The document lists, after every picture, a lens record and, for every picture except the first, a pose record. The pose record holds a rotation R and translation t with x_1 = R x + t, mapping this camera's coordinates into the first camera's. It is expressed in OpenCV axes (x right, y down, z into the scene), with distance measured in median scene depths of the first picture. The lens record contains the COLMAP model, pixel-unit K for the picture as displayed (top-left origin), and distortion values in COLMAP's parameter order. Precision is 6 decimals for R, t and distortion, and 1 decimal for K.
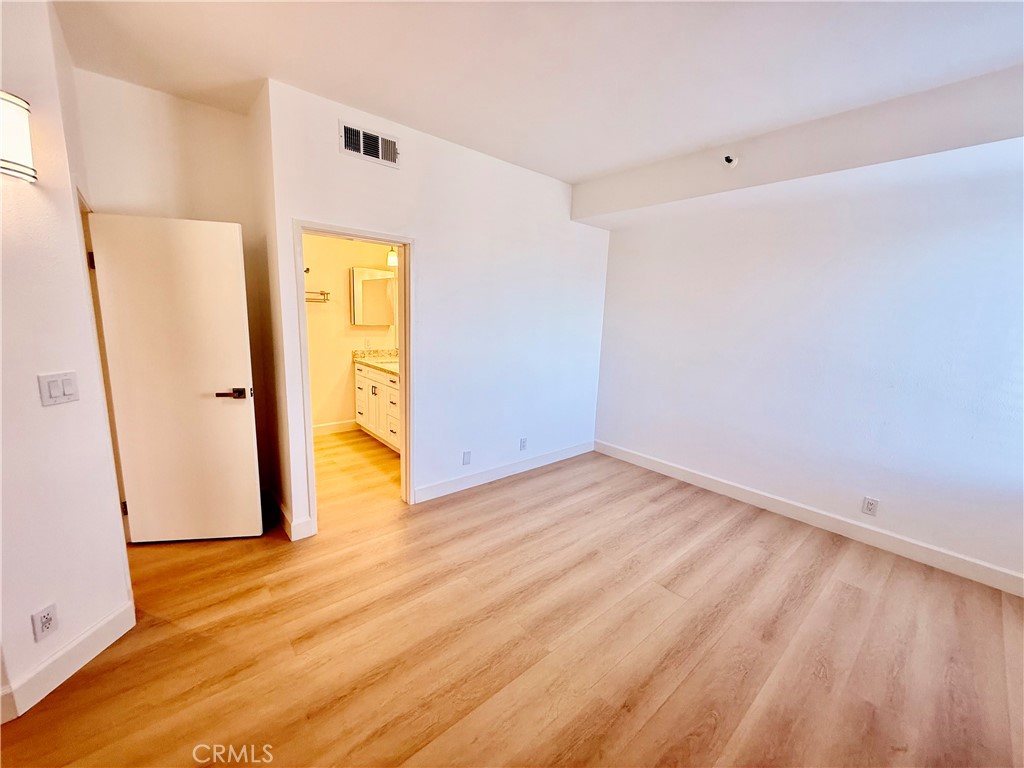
lens RADIAL K [[411.2, 0, 514.2], [0, 411.2, 382.8], [0, 0, 1]] dist [0.001312, -0.000911]
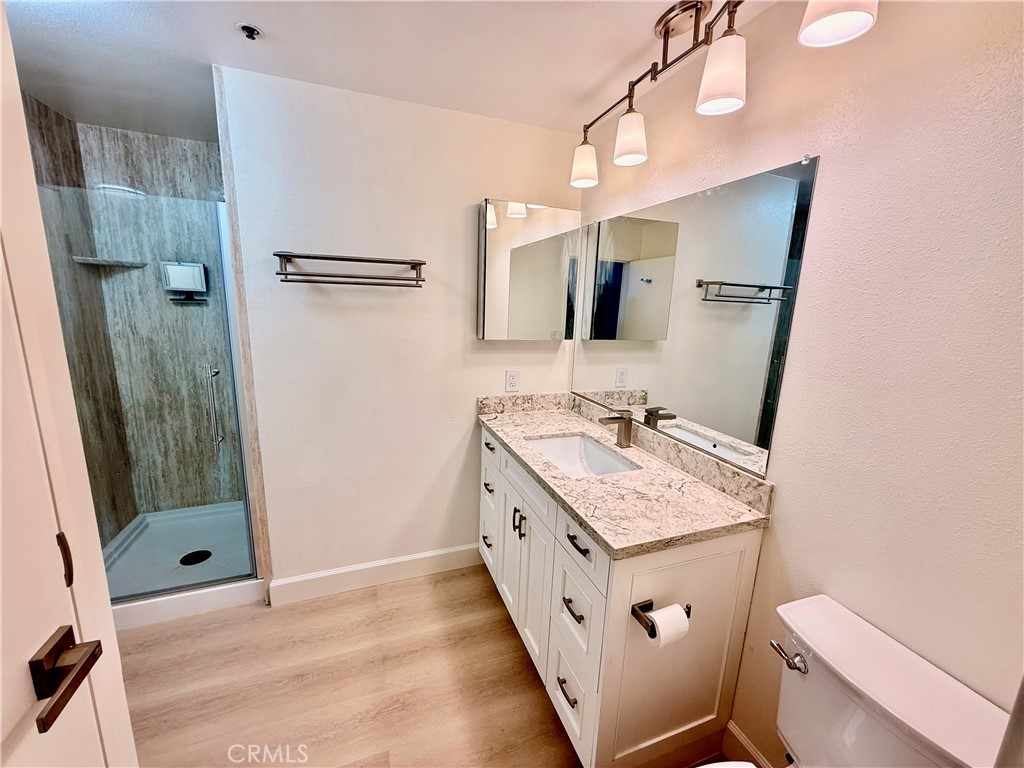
lens RADIAL K [[411.2, 0, 516.4], [0, 411.2, 384.6], [0, 0, 1]] dist [0.001312, -0.000911]
pose [[0.937766, 0.056423, -0.342654, -0.205923], [-0.053081, 0.998407, 0.019130, -0.102615], [0.343188, 0.000249, 0.939267, 0.603176]]
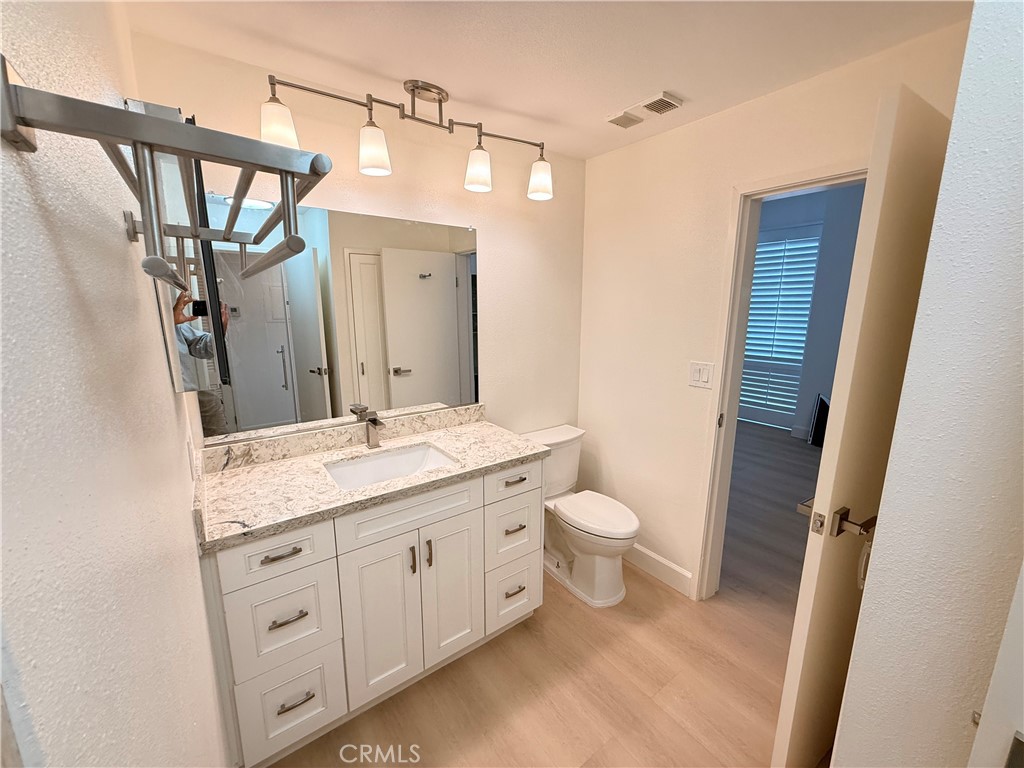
lens RADIAL K [[411.2, 0, 511.9], [0, 411.2, 382.7], [0, 0, 1]] dist [0.001312, -0.000911]
pose [[0.072854, -0.230326, 0.970383, -0.564129], [0.171568, 0.961358, 0.215303, -0.158770], [-0.982475, 0.150801, 0.109555, 0.796690]]
